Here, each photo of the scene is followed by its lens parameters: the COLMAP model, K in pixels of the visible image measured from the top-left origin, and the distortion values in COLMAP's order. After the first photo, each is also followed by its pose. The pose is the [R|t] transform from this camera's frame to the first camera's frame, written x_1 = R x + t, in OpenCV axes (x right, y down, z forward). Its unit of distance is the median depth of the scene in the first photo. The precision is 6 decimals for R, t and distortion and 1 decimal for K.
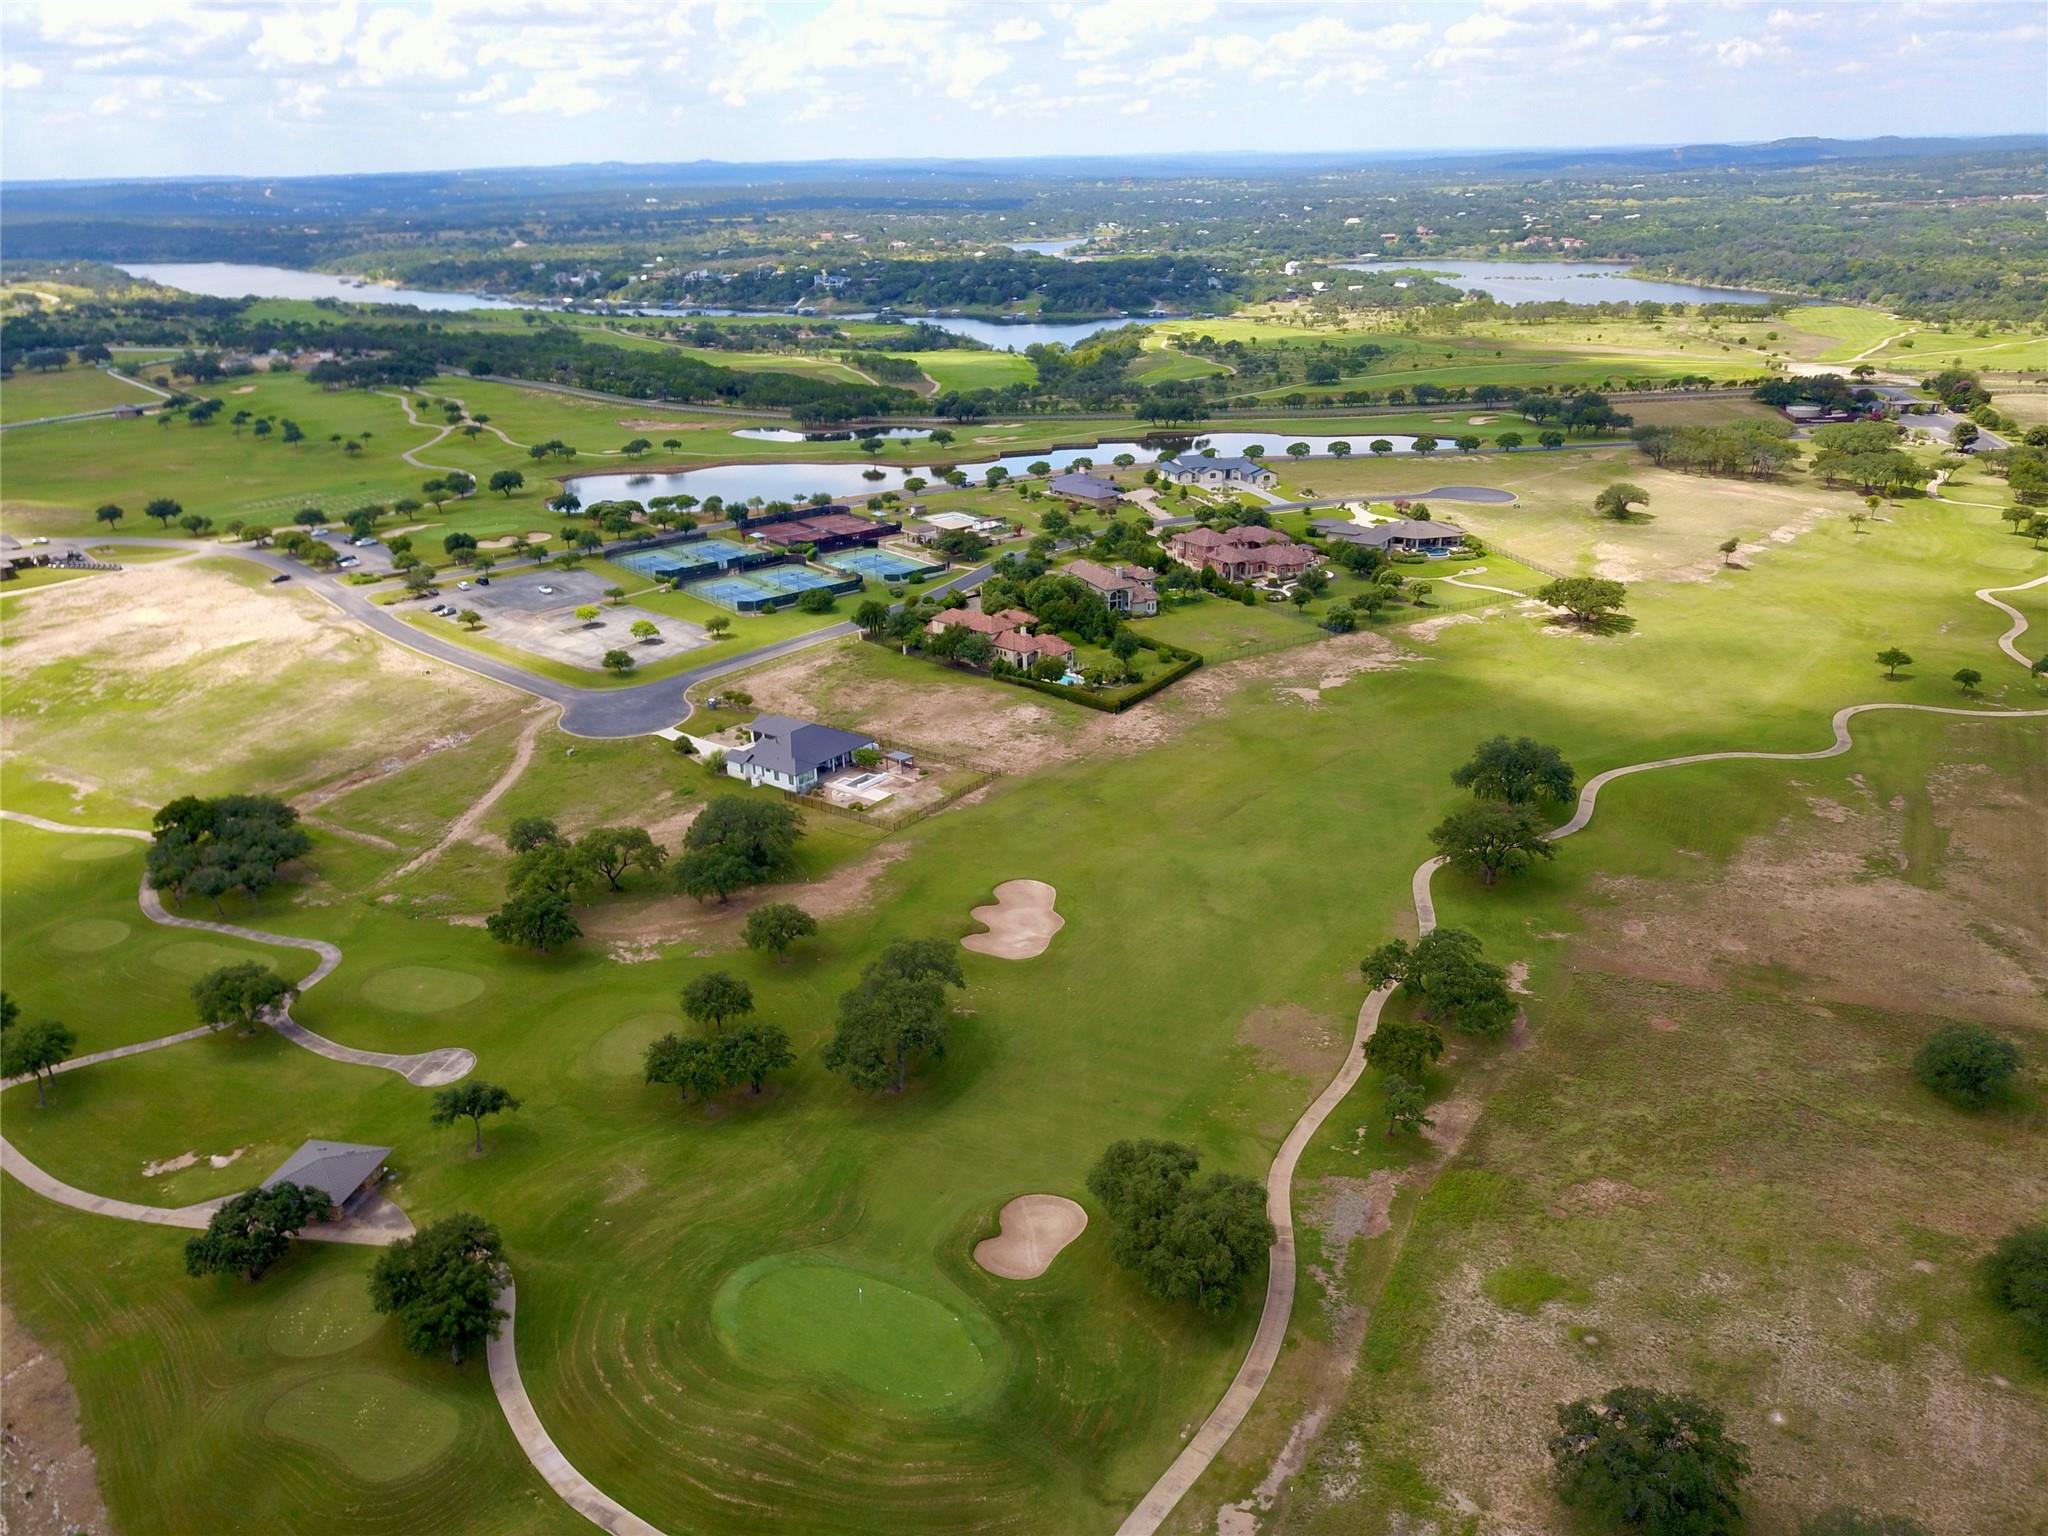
lens RADIAL K [[1627.0, 0, 1024.0], [0, 1627.0, 768.0], [0, 0, 1]] dist [0.011672, -0.059926]
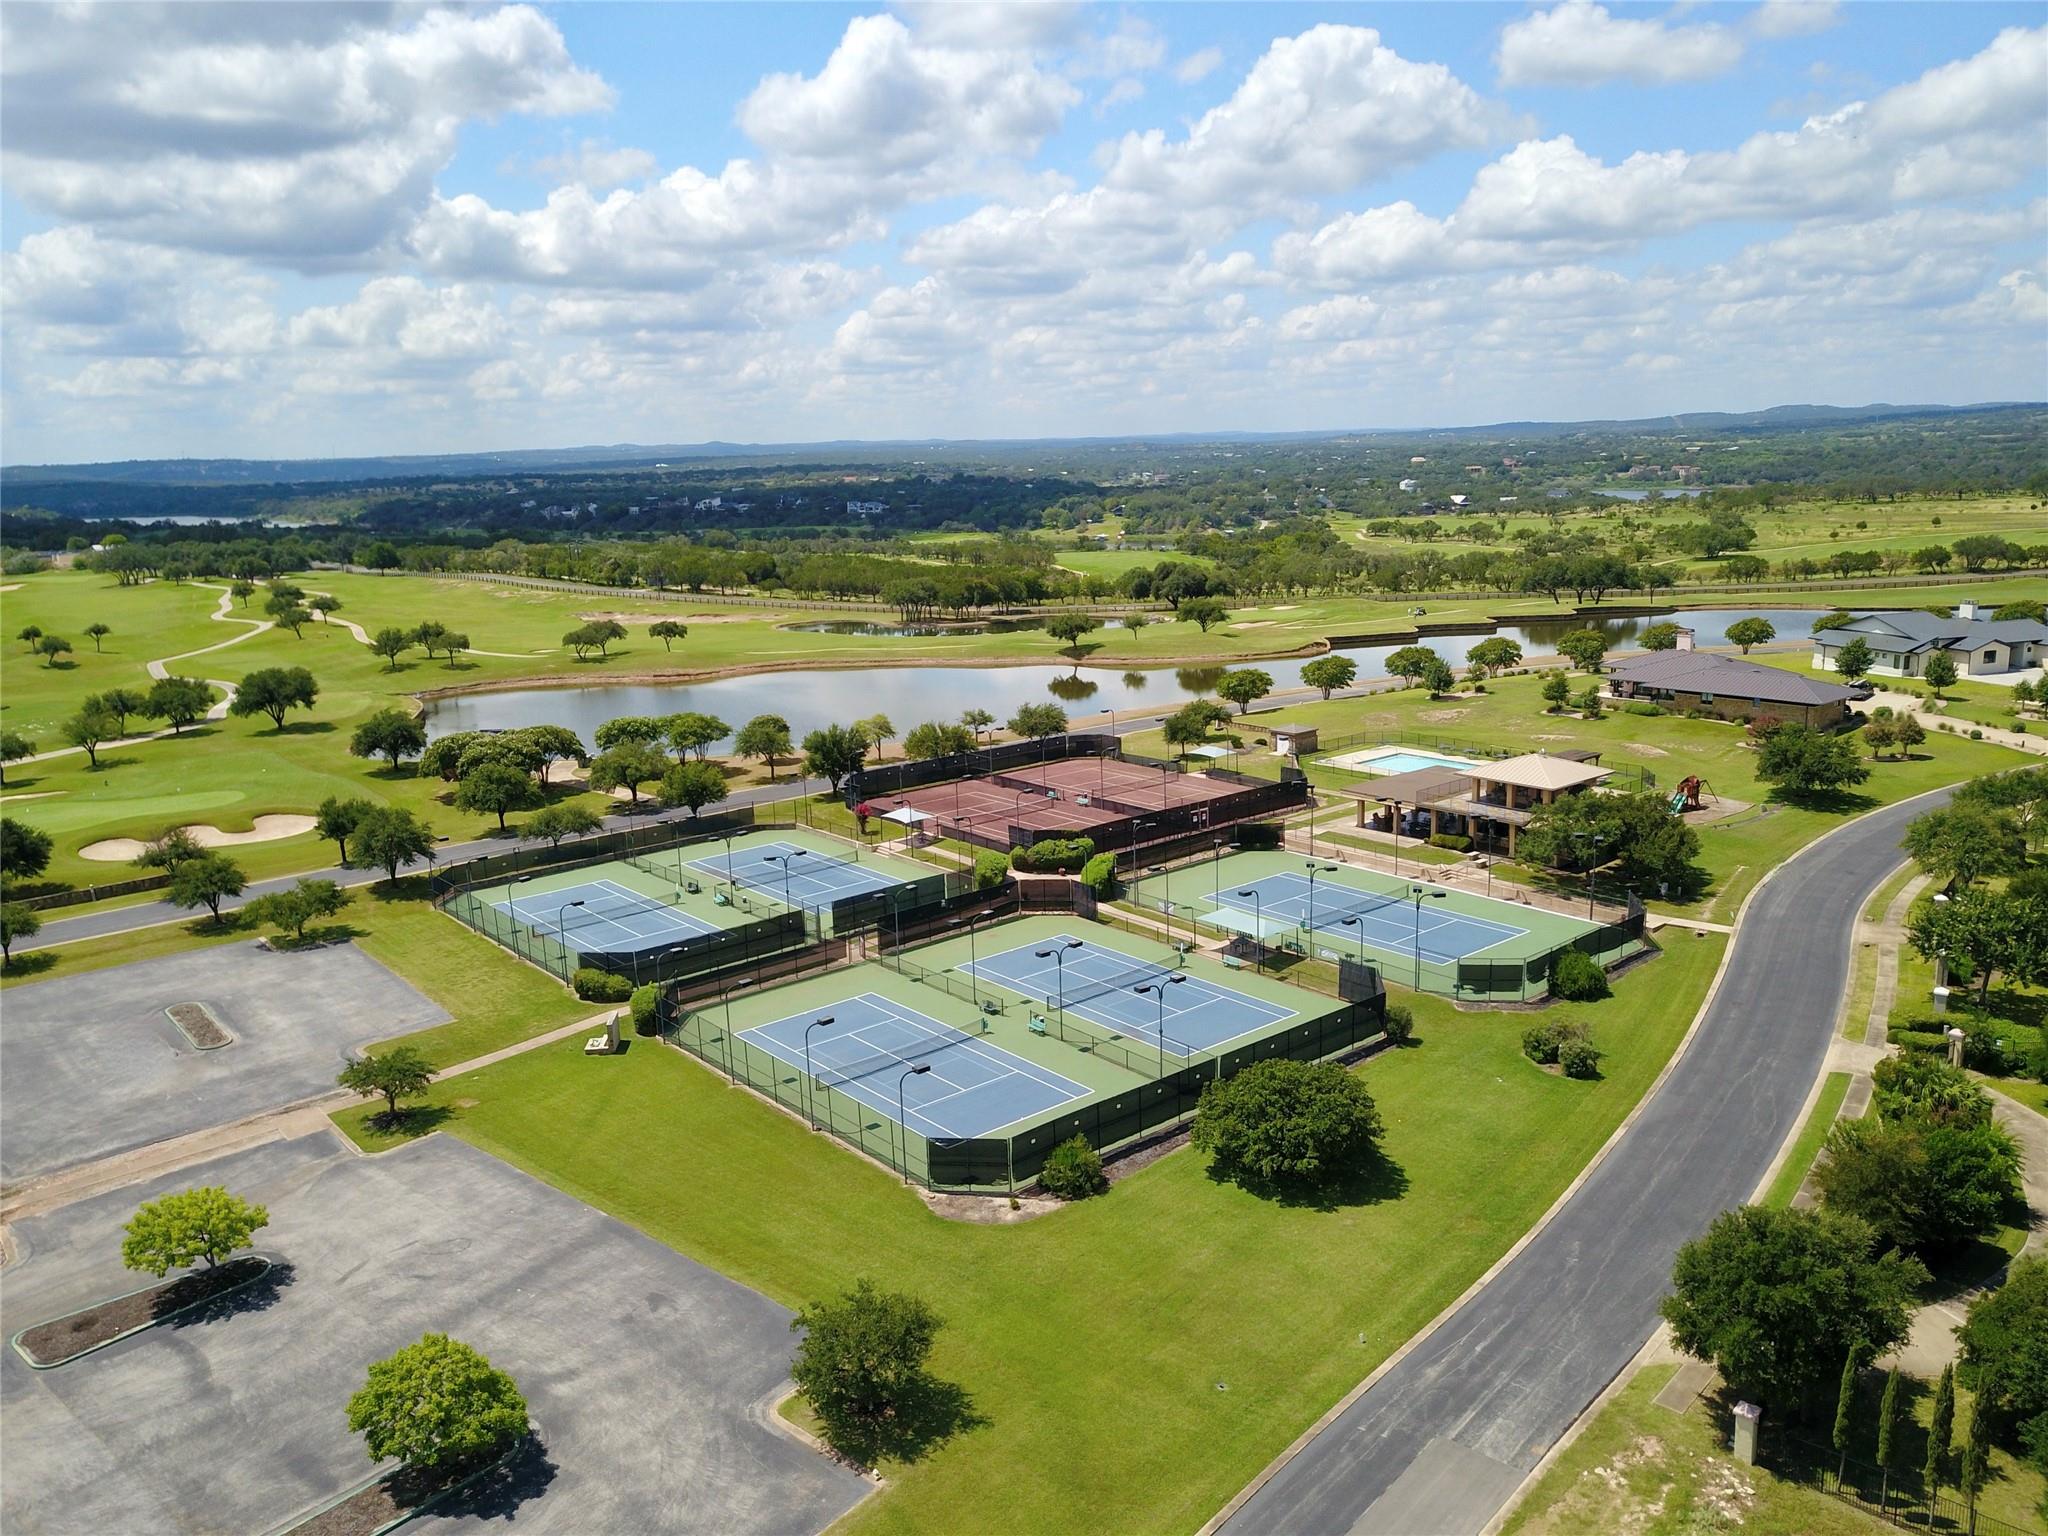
lens RADIAL K [[1627.0, 0, 1024.0], [0, 1627.0, 768.0], [0, 0, 1]] dist [0.011672, -0.059926]
pose [[0.999945, -0.010529, 0.000345, -0.133016], [0.010448, 0.986902, -0.160982, -0.093910], [0.001354, 0.160976, 0.986957, 0.636153]]
